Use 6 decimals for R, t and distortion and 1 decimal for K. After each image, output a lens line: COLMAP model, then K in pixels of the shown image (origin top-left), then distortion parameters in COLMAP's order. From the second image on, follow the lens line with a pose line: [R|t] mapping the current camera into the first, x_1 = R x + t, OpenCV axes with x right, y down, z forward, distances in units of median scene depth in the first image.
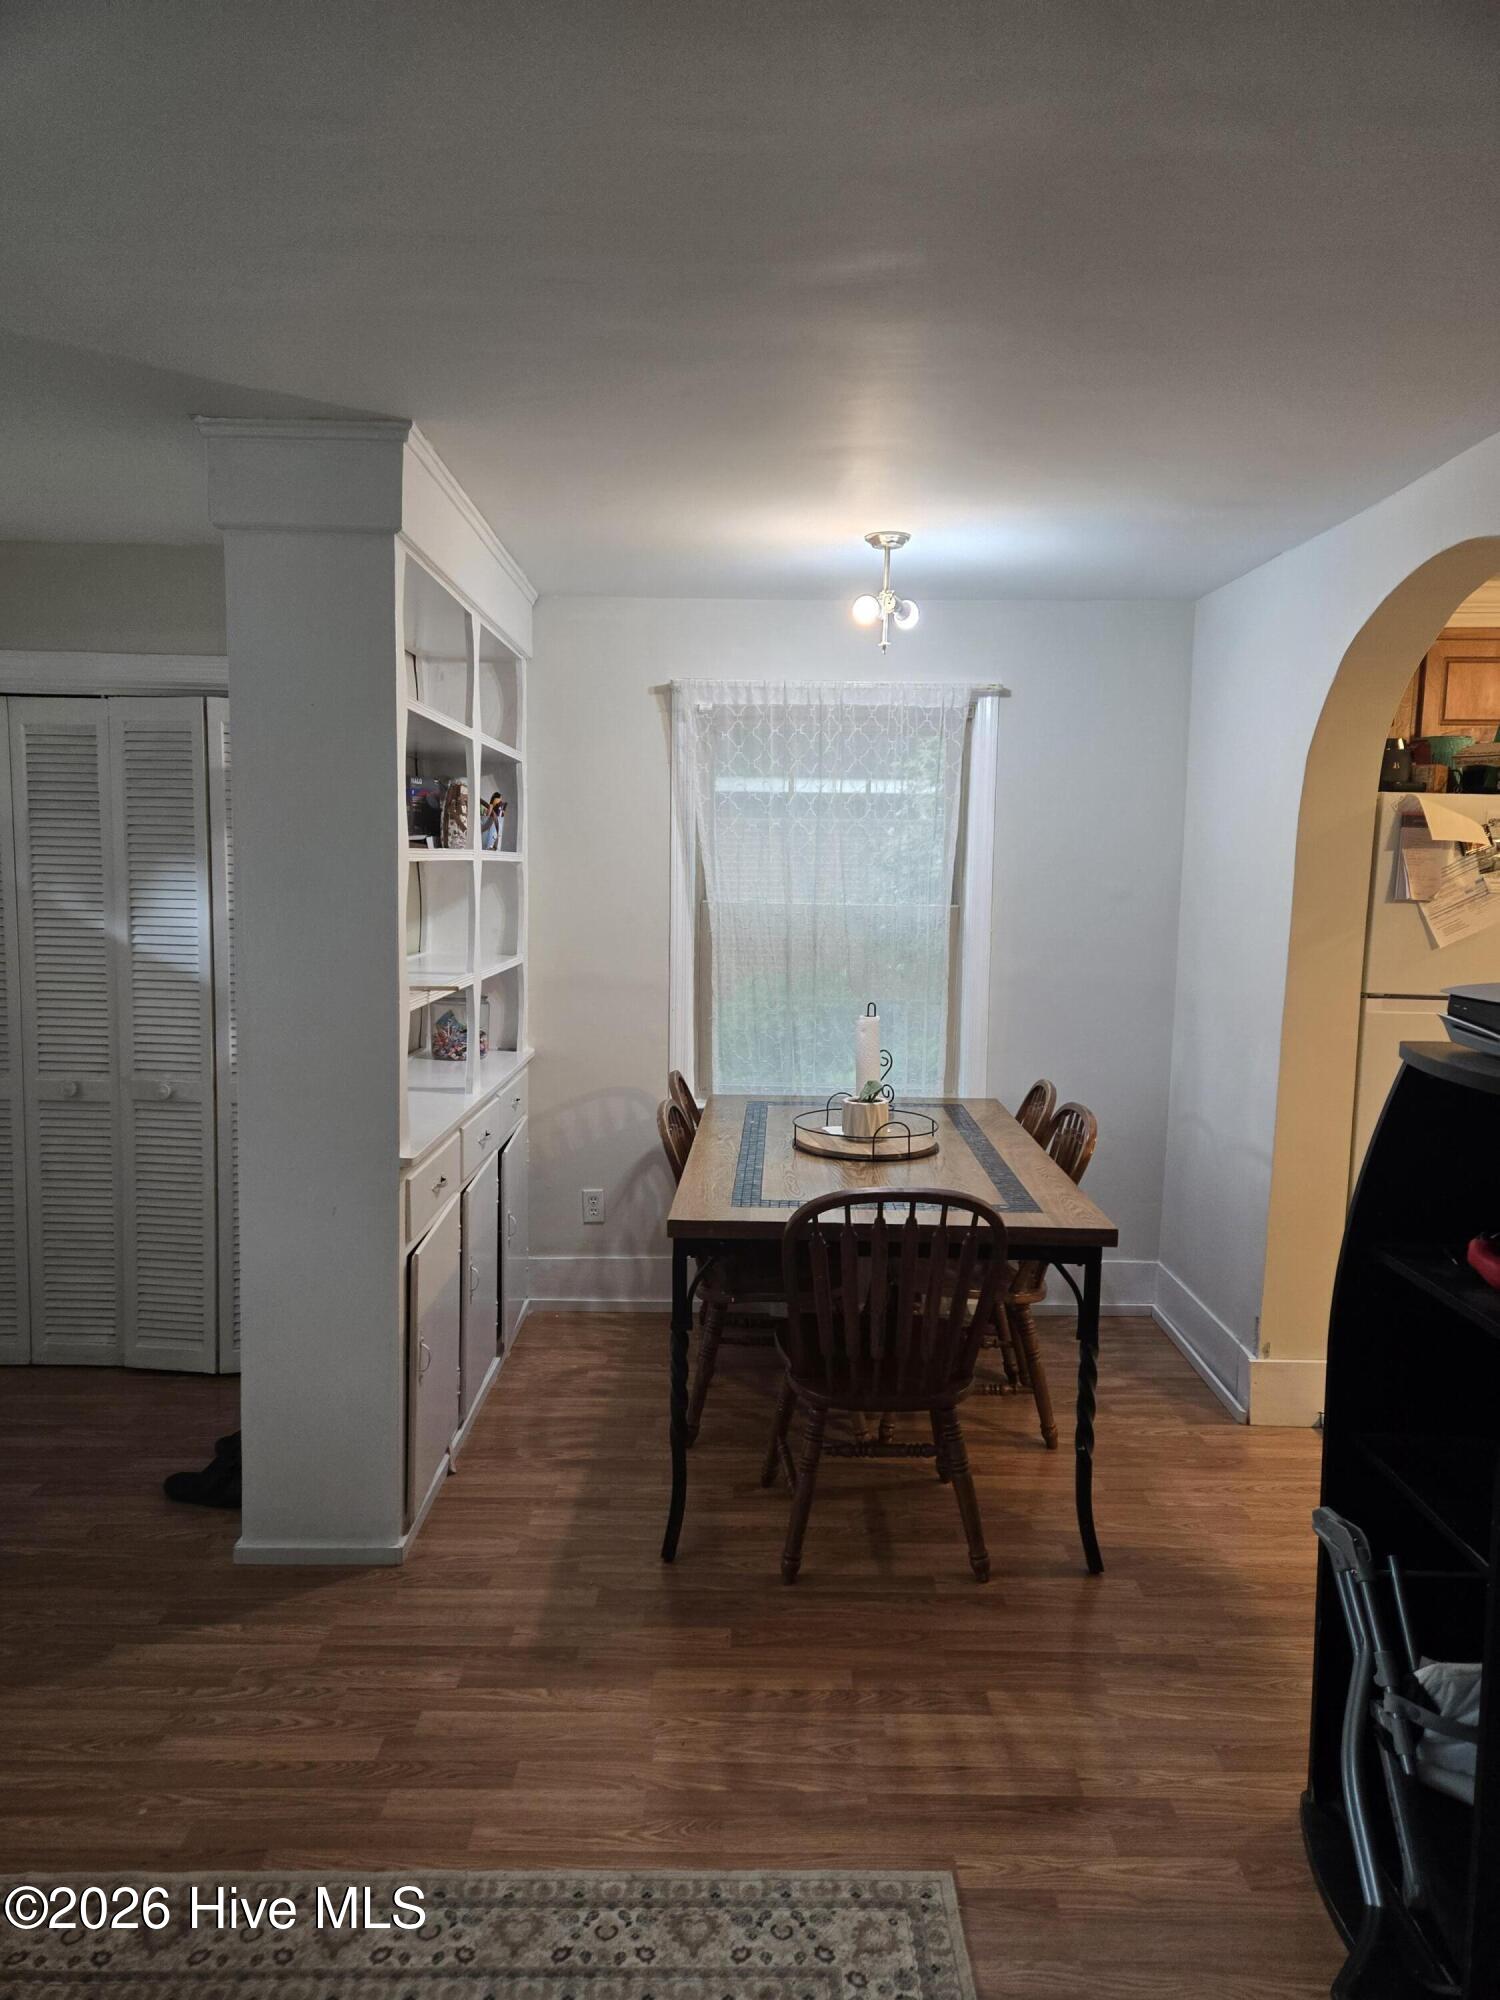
lens RADIAL K [[1332.0, 0, 737.5], [0, 1332.0, 1000.6], [0, 0, 1]] dist [0.073086, -0.065319]
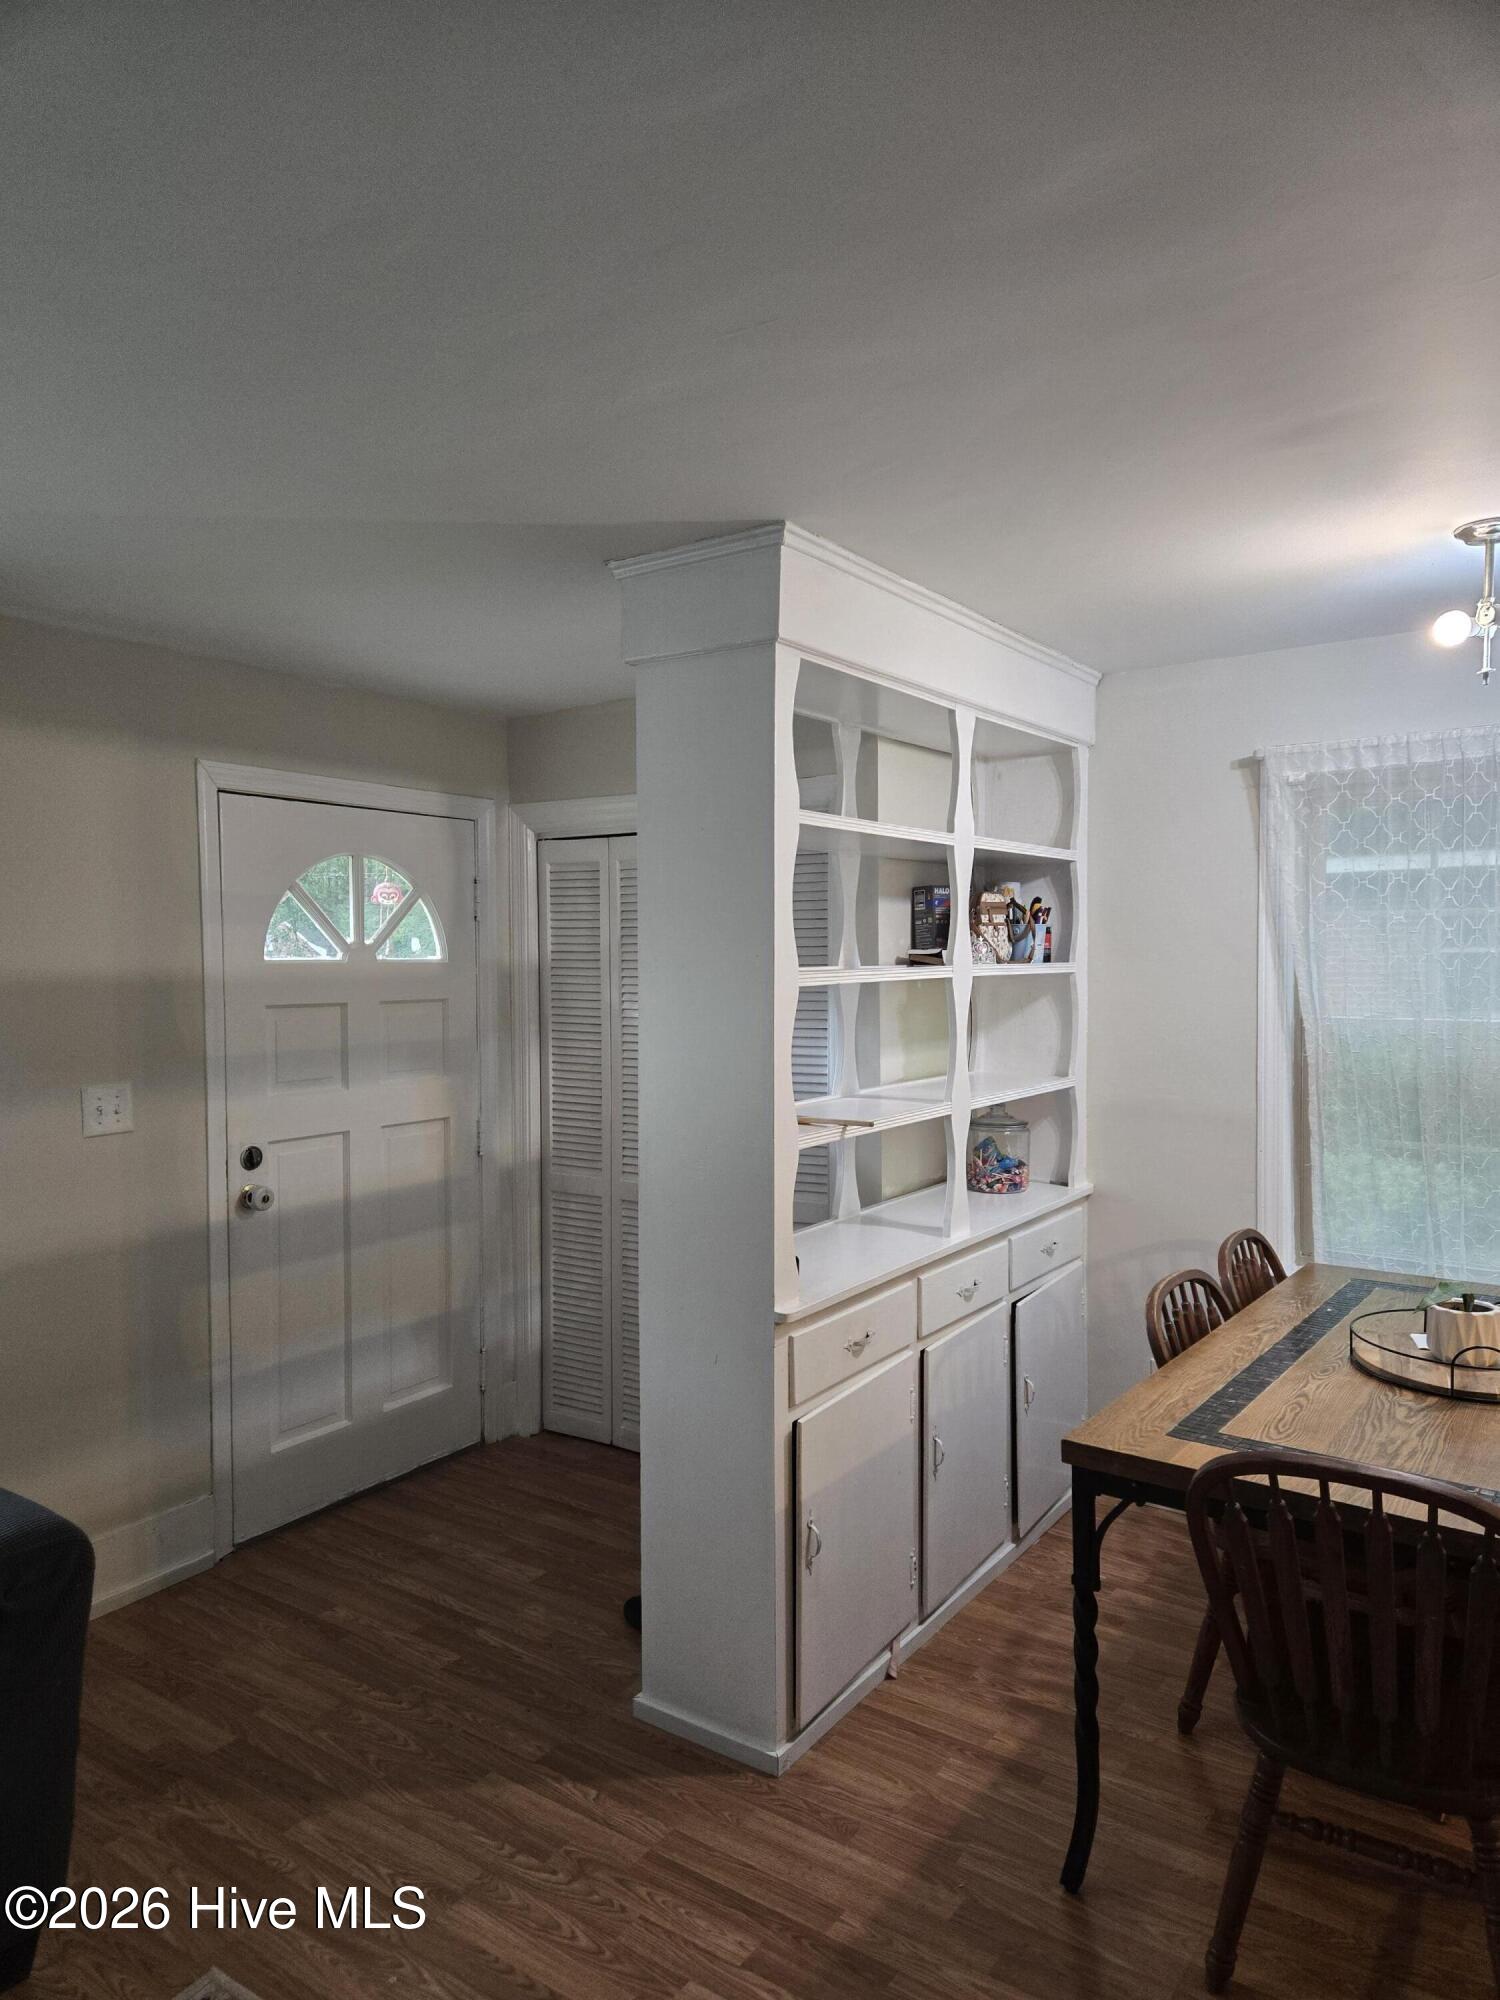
lens RADIAL K [[1312.6, 0, 750.0], [0, 1312.6, 1000.0], [0, 0, 1]] dist [0.074762, -0.064756]
pose [[0.817846, -0.002551, -0.575432, 0.201573], [-0.036109, 0.997792, -0.055745, -0.035337], [0.574303, 0.066370, 0.815948, 0.198401]]
